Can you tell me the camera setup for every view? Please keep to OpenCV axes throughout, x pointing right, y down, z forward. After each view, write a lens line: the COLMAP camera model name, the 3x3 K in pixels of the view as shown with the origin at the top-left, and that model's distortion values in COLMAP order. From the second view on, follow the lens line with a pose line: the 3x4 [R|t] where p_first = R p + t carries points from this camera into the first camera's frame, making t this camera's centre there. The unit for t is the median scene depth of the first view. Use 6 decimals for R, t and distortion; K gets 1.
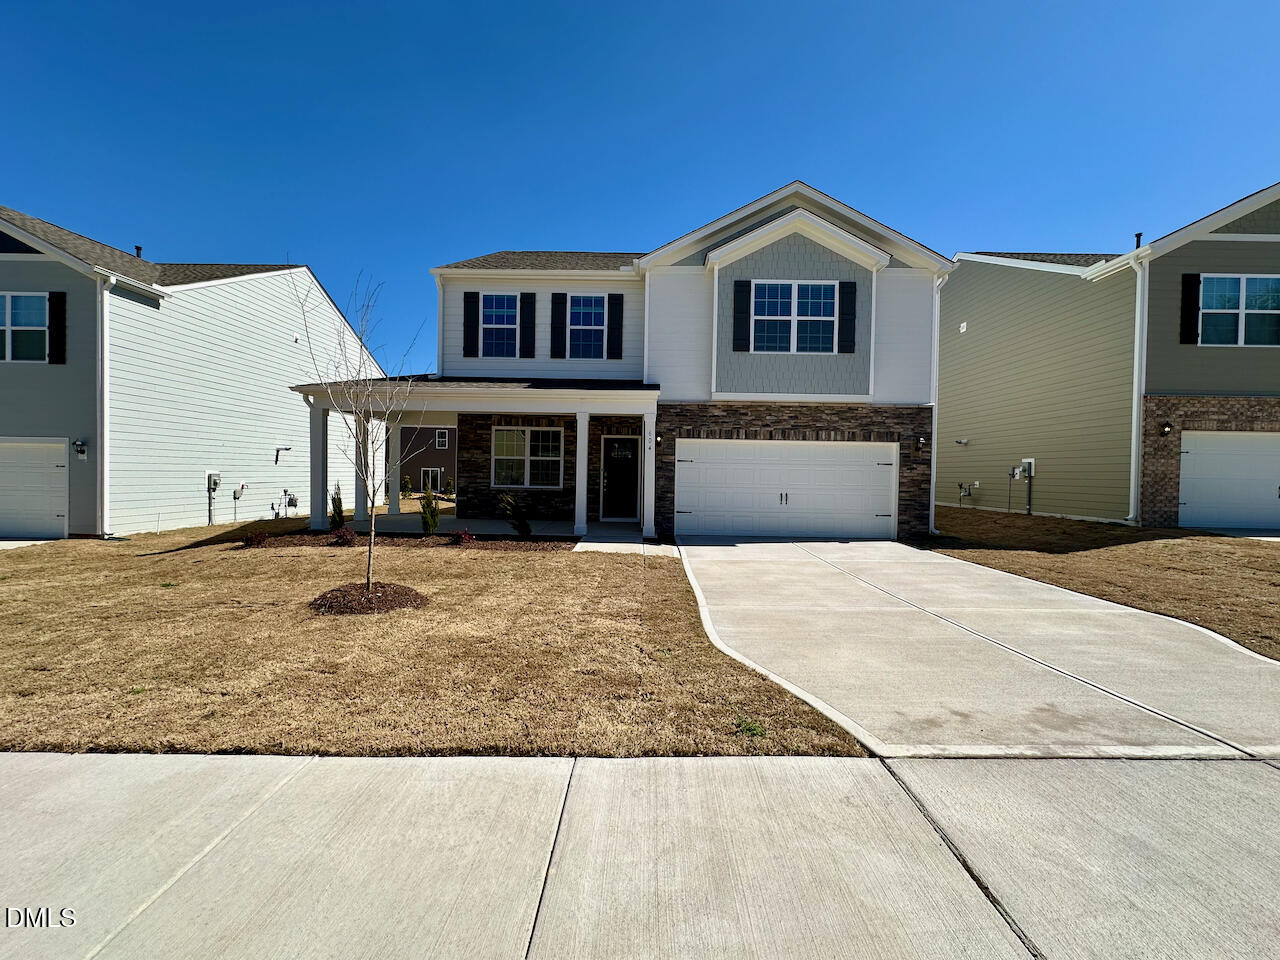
lens RADIAL K [[510.4, 0, 639.9], [0, 510.4, 481.5], [0, 0, 1]] dist [-0.001076, -0.000133]
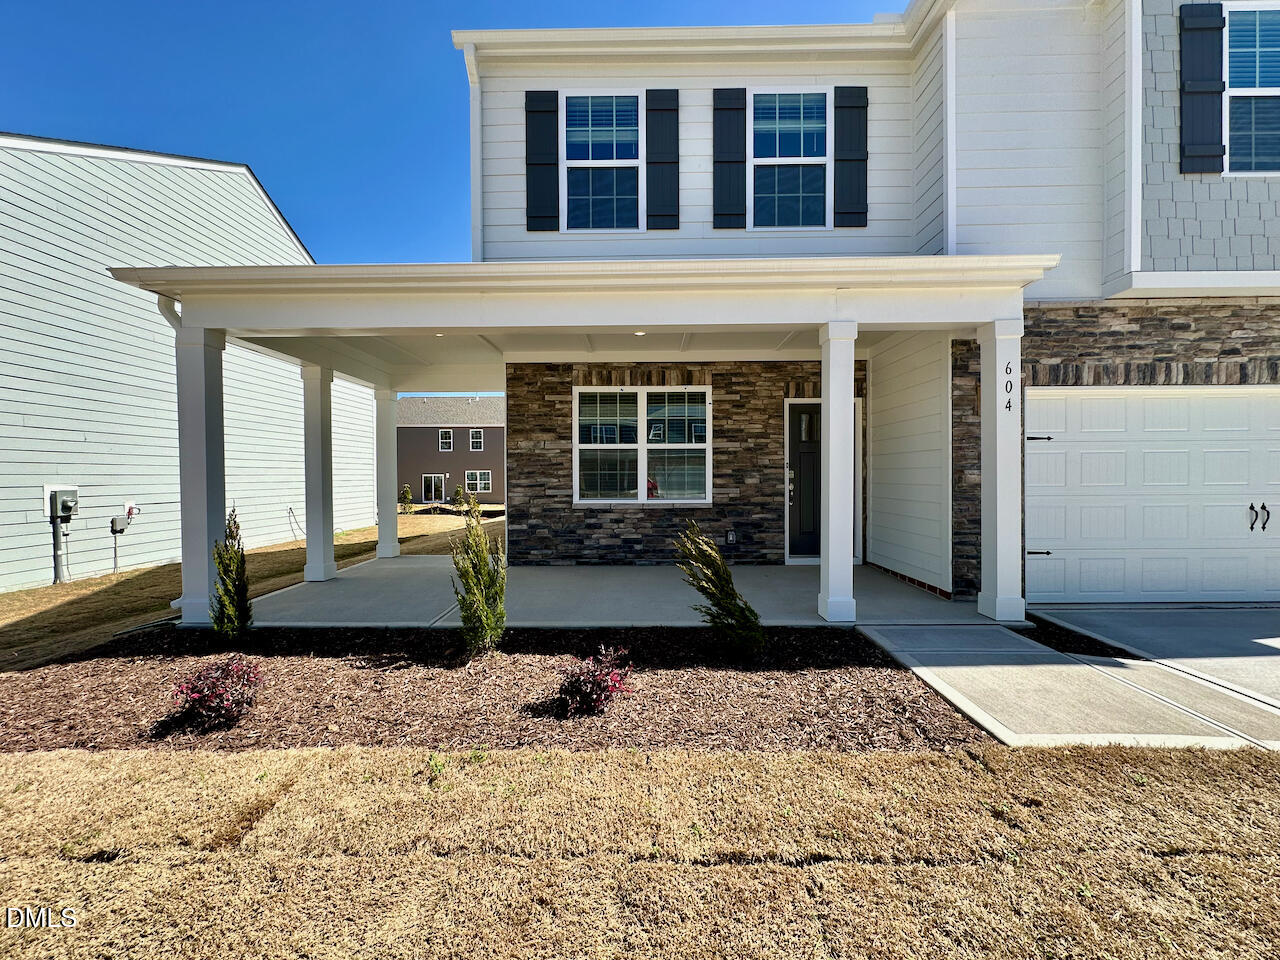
lens RADIAL K [[510.4, 0, 641.1], [0, 510.4, 479.9], [0, 0, 1]] dist [-0.001076, -0.000133]
pose [[0.999669, -0.025087, 0.005786, -0.250006], [0.025133, 0.999652, -0.008001, -0.008440], [-0.005583, 0.008144, 0.999951, 0.532809]]
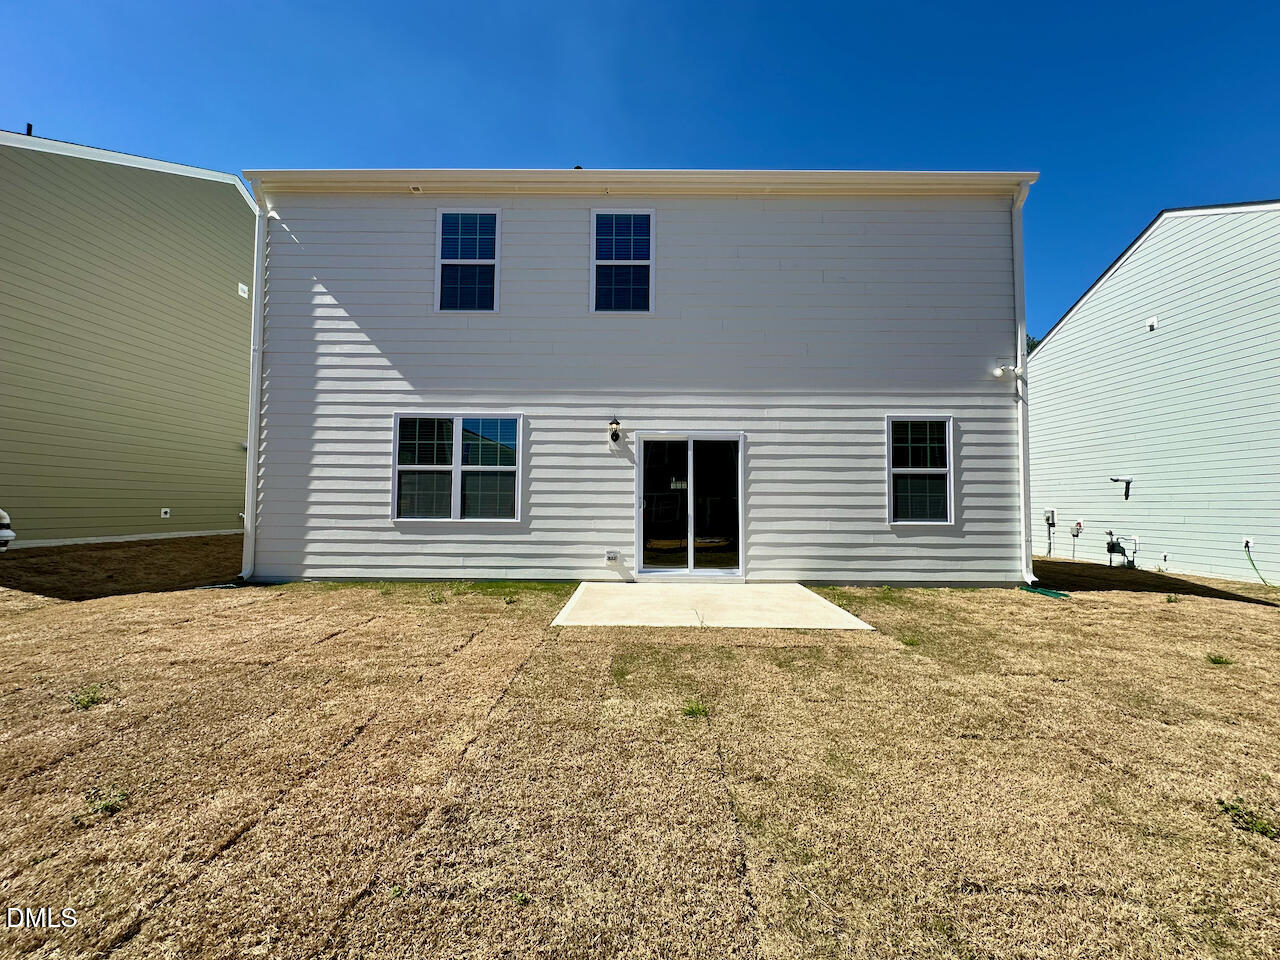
lens RADIAL K [[510.4, 0, 641.2], [0, 510.4, 482.1], [0, 0, 1]] dist [-0.001076, -0.000133]
pose [[-0.999631, -0.026572, -0.005677, 0.074215], [-0.026378, 0.999142, -0.031935, -0.021515], [0.006521, -0.031774, -0.999474, 2.493503]]
